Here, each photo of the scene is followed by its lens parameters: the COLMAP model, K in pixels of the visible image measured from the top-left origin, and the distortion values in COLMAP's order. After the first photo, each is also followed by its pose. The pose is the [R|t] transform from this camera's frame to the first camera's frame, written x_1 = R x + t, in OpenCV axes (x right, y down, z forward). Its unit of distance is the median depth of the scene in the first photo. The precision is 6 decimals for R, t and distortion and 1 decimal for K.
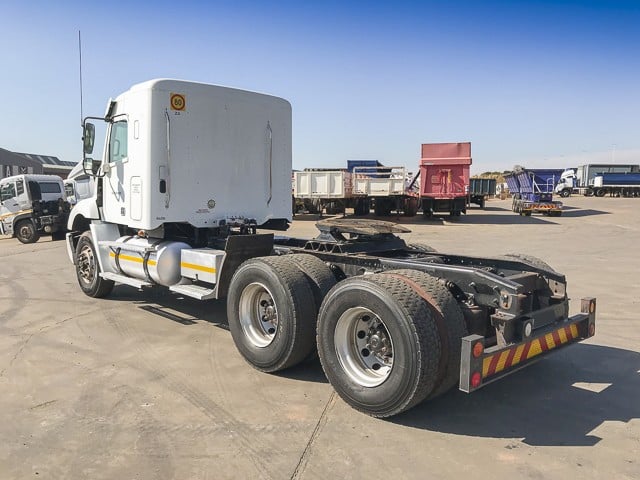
lens RADIAL K [[554.0, 0, 320.0], [0, 554.0, 240.0], [0, 0, 1]] dist [0.002709, 0.009418]
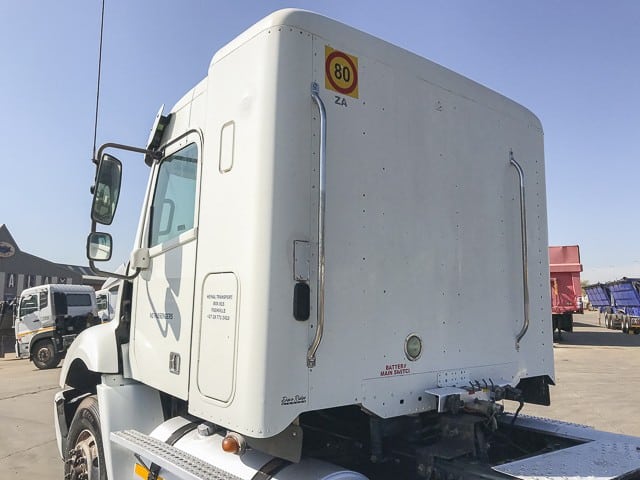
lens RADIAL K [[554.0, 0, 320.0], [0, 554.0, 240.0], [0, 0, 1]] dist [0.002709, 0.009418]
pose [[0.998003, -0.006298, -0.062859, -0.206339], [-0.006393, 0.979842, -0.199674, -0.054317], [0.062850, 0.199677, 0.977844, 0.548790]]
